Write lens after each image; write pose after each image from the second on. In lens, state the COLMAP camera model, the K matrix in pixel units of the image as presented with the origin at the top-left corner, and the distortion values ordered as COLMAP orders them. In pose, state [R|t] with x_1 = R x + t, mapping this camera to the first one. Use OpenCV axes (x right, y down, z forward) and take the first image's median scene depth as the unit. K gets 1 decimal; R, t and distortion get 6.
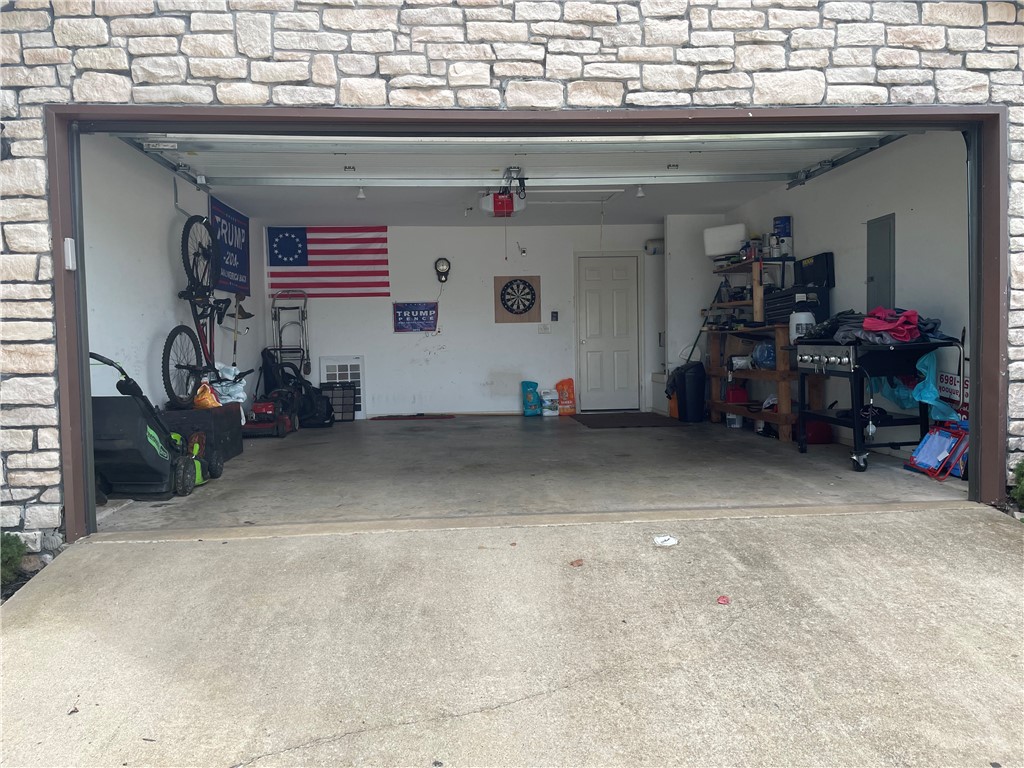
lens RADIAL K [[776.8, 0, 505.7], [0, 776.8, 357.9], [0, 0, 1]] dist [0.086495, -0.113777]
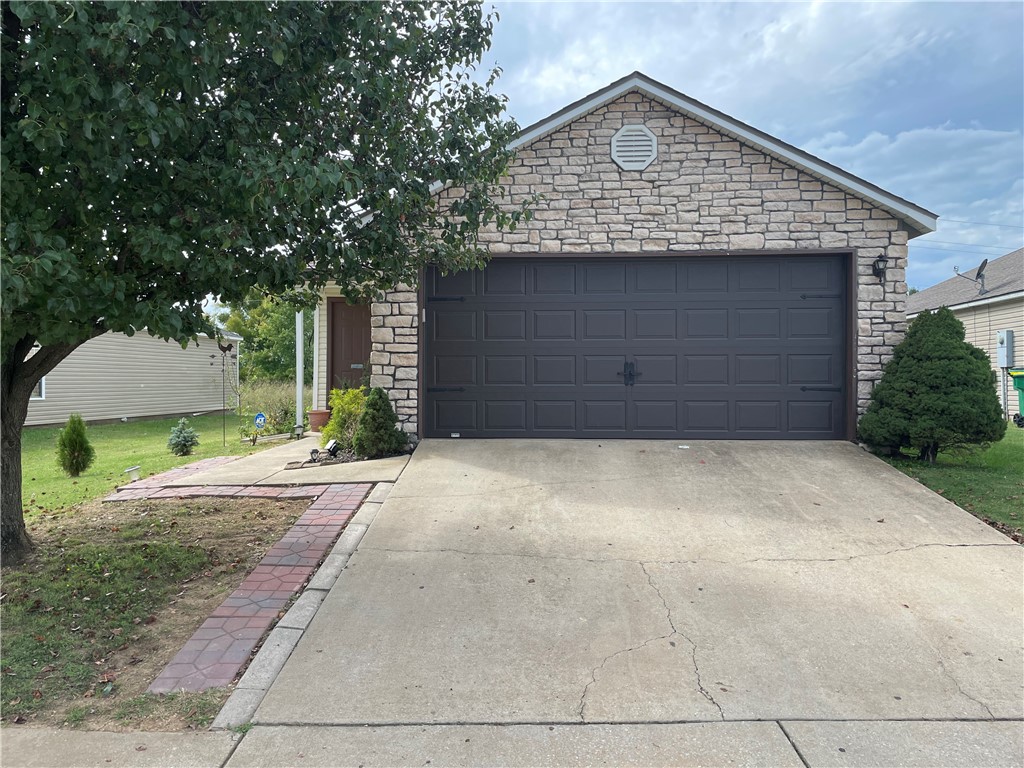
lens RADIAL K [[776.8, 0, 491.1], [0, 776.8, 360.6], [0, 0, 1]] dist [0.086495, -0.113777]
pose [[0.992413, 0.018203, -0.121591, -0.071633], [-0.022987, 0.999011, -0.038055, 0.084127], [0.120778, 0.040562, 0.991851, -1.245662]]
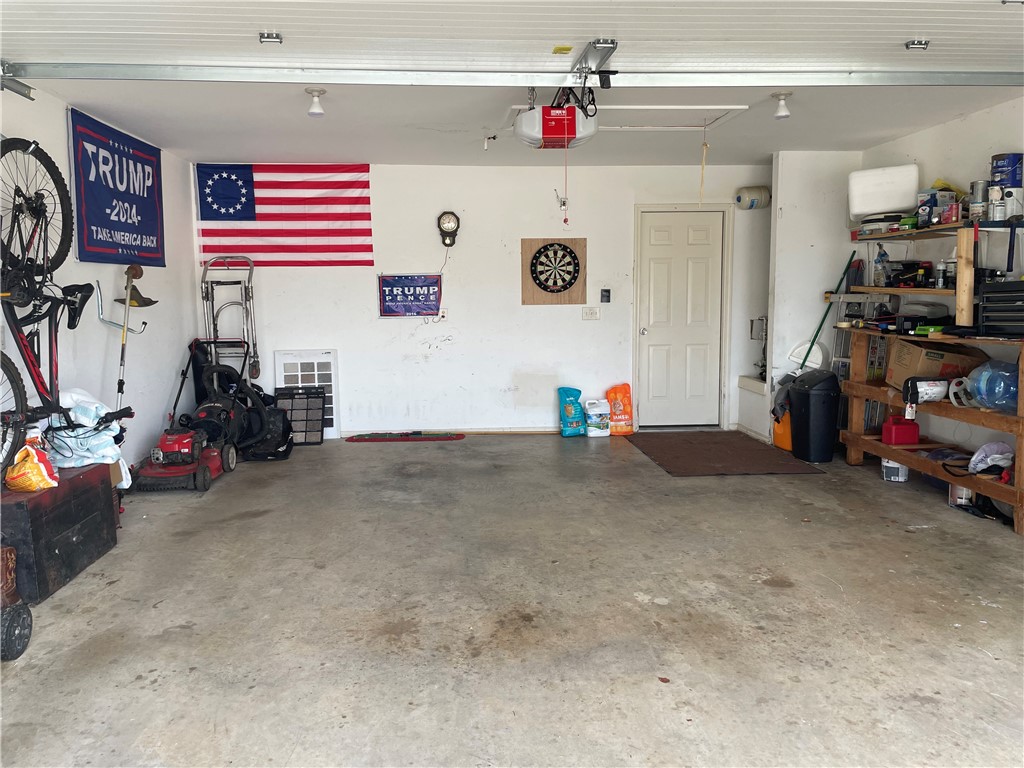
lens RADIAL K [[776.8, 0, 504.5], [0, 776.8, 358.8], [0, 0, 1]] dist [0.086495, -0.113777]
pose [[0.999944, 0.010516, 0.000767, -0.030603], [-0.010544, 0.997424, 0.070947, -0.047412], [-0.000019, -0.070951, 0.997480, 0.297247]]
